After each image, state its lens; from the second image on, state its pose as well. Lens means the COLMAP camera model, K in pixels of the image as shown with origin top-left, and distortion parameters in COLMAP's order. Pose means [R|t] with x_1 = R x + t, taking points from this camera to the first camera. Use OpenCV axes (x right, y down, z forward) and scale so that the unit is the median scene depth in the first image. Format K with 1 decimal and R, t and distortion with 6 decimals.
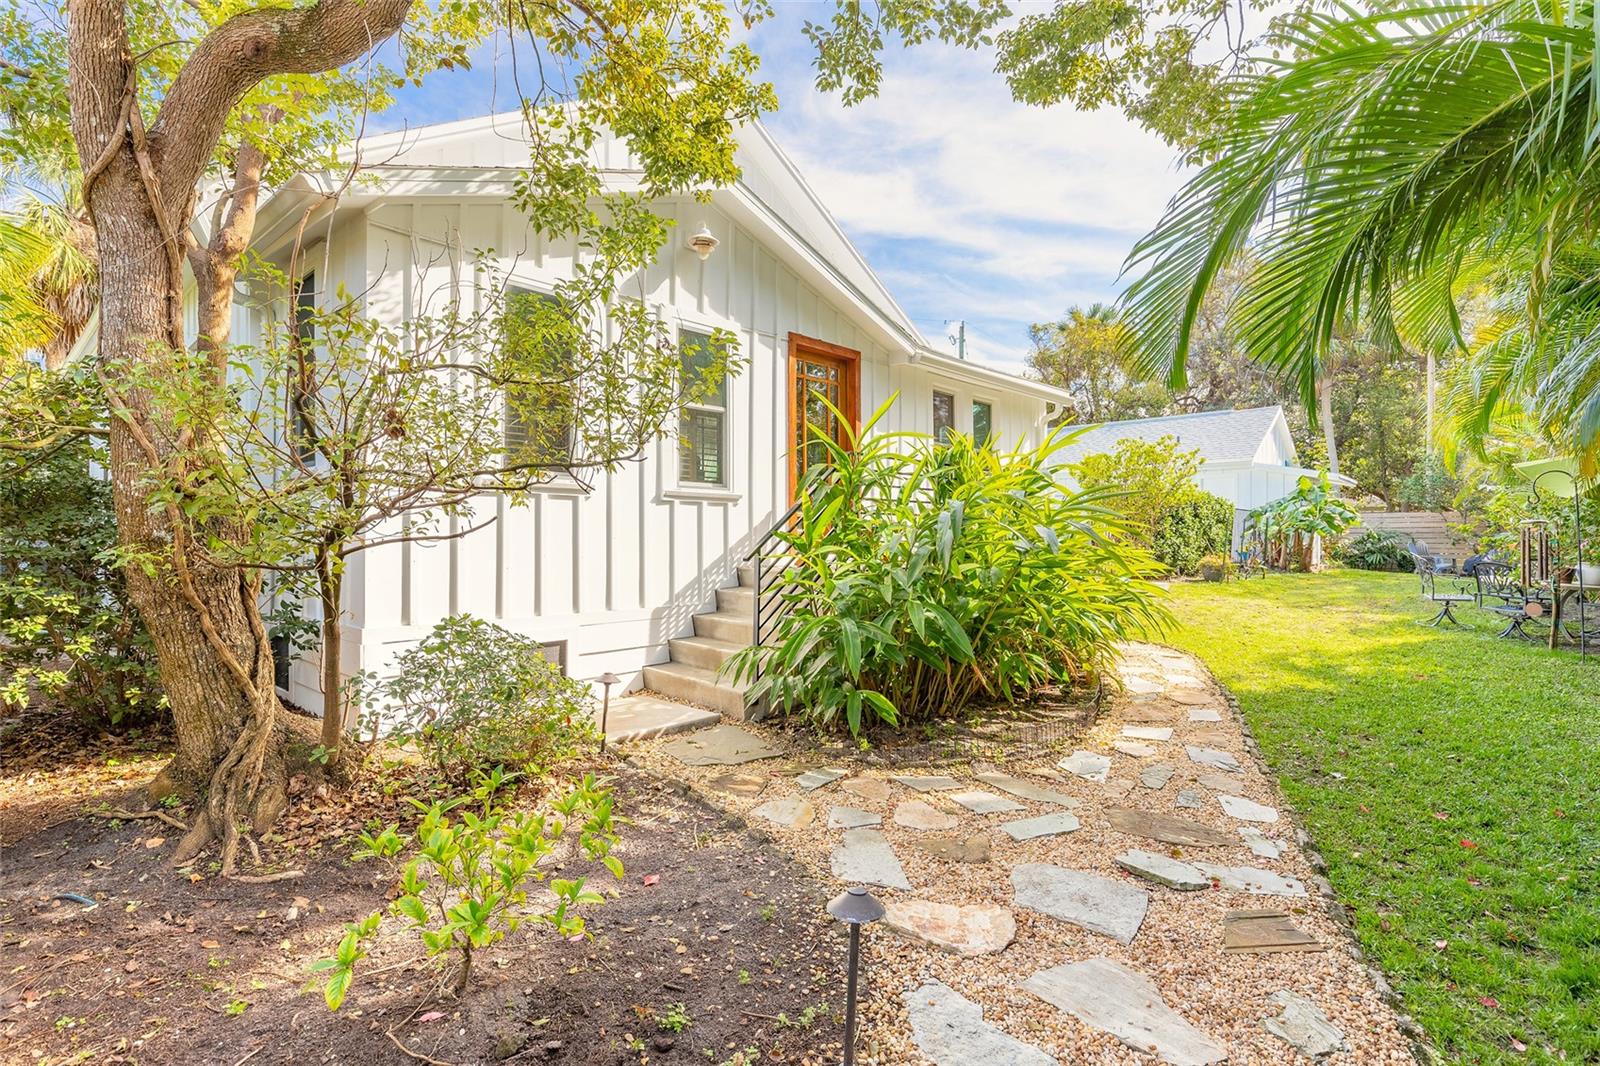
lens RADIAL K [[796.9, 0, 793.2], [0, 796.9, 533.2], [0, 0, 1]] dist [-0.001361, -0.000130]
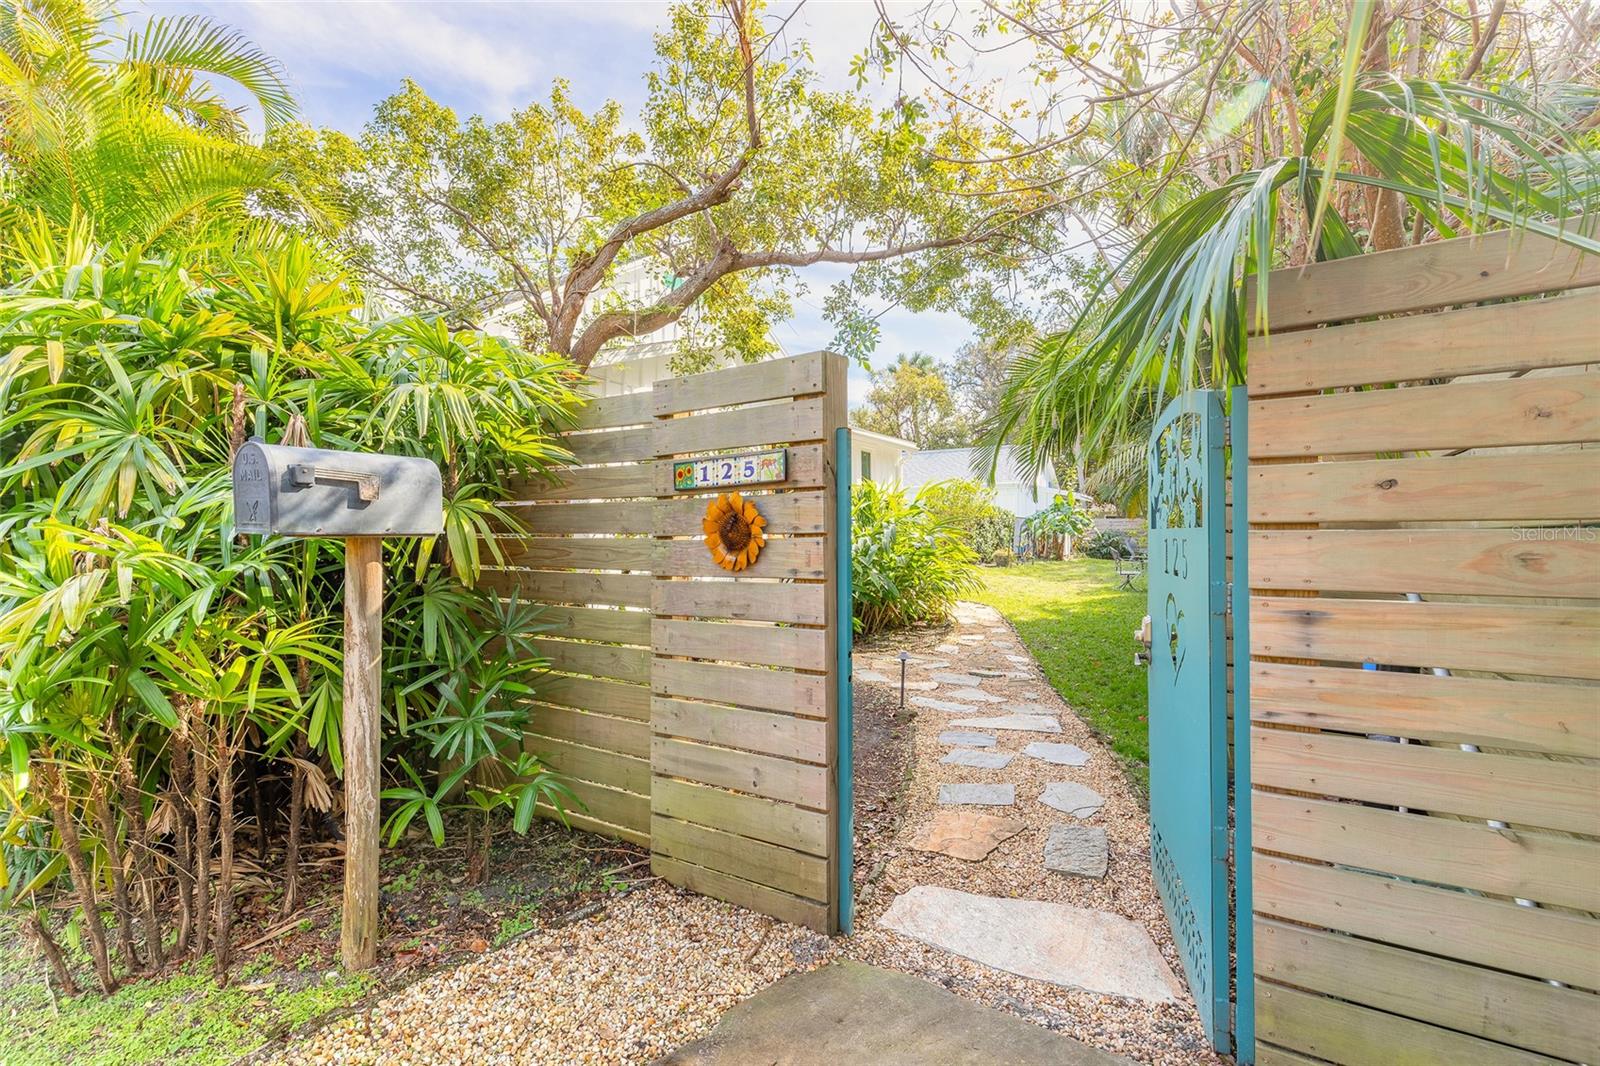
lens RADIAL K [[720.3, 0, 792.9], [0, 720.3, 539.9], [0, 0, 1]] dist [0.002809, -0.000127]
pose [[0.979314, -0.004221, 0.202302, -0.267377], [0.001884, 0.999929, 0.011740, -0.012921], [-0.202338, -0.011116, 0.979253, -0.499919]]
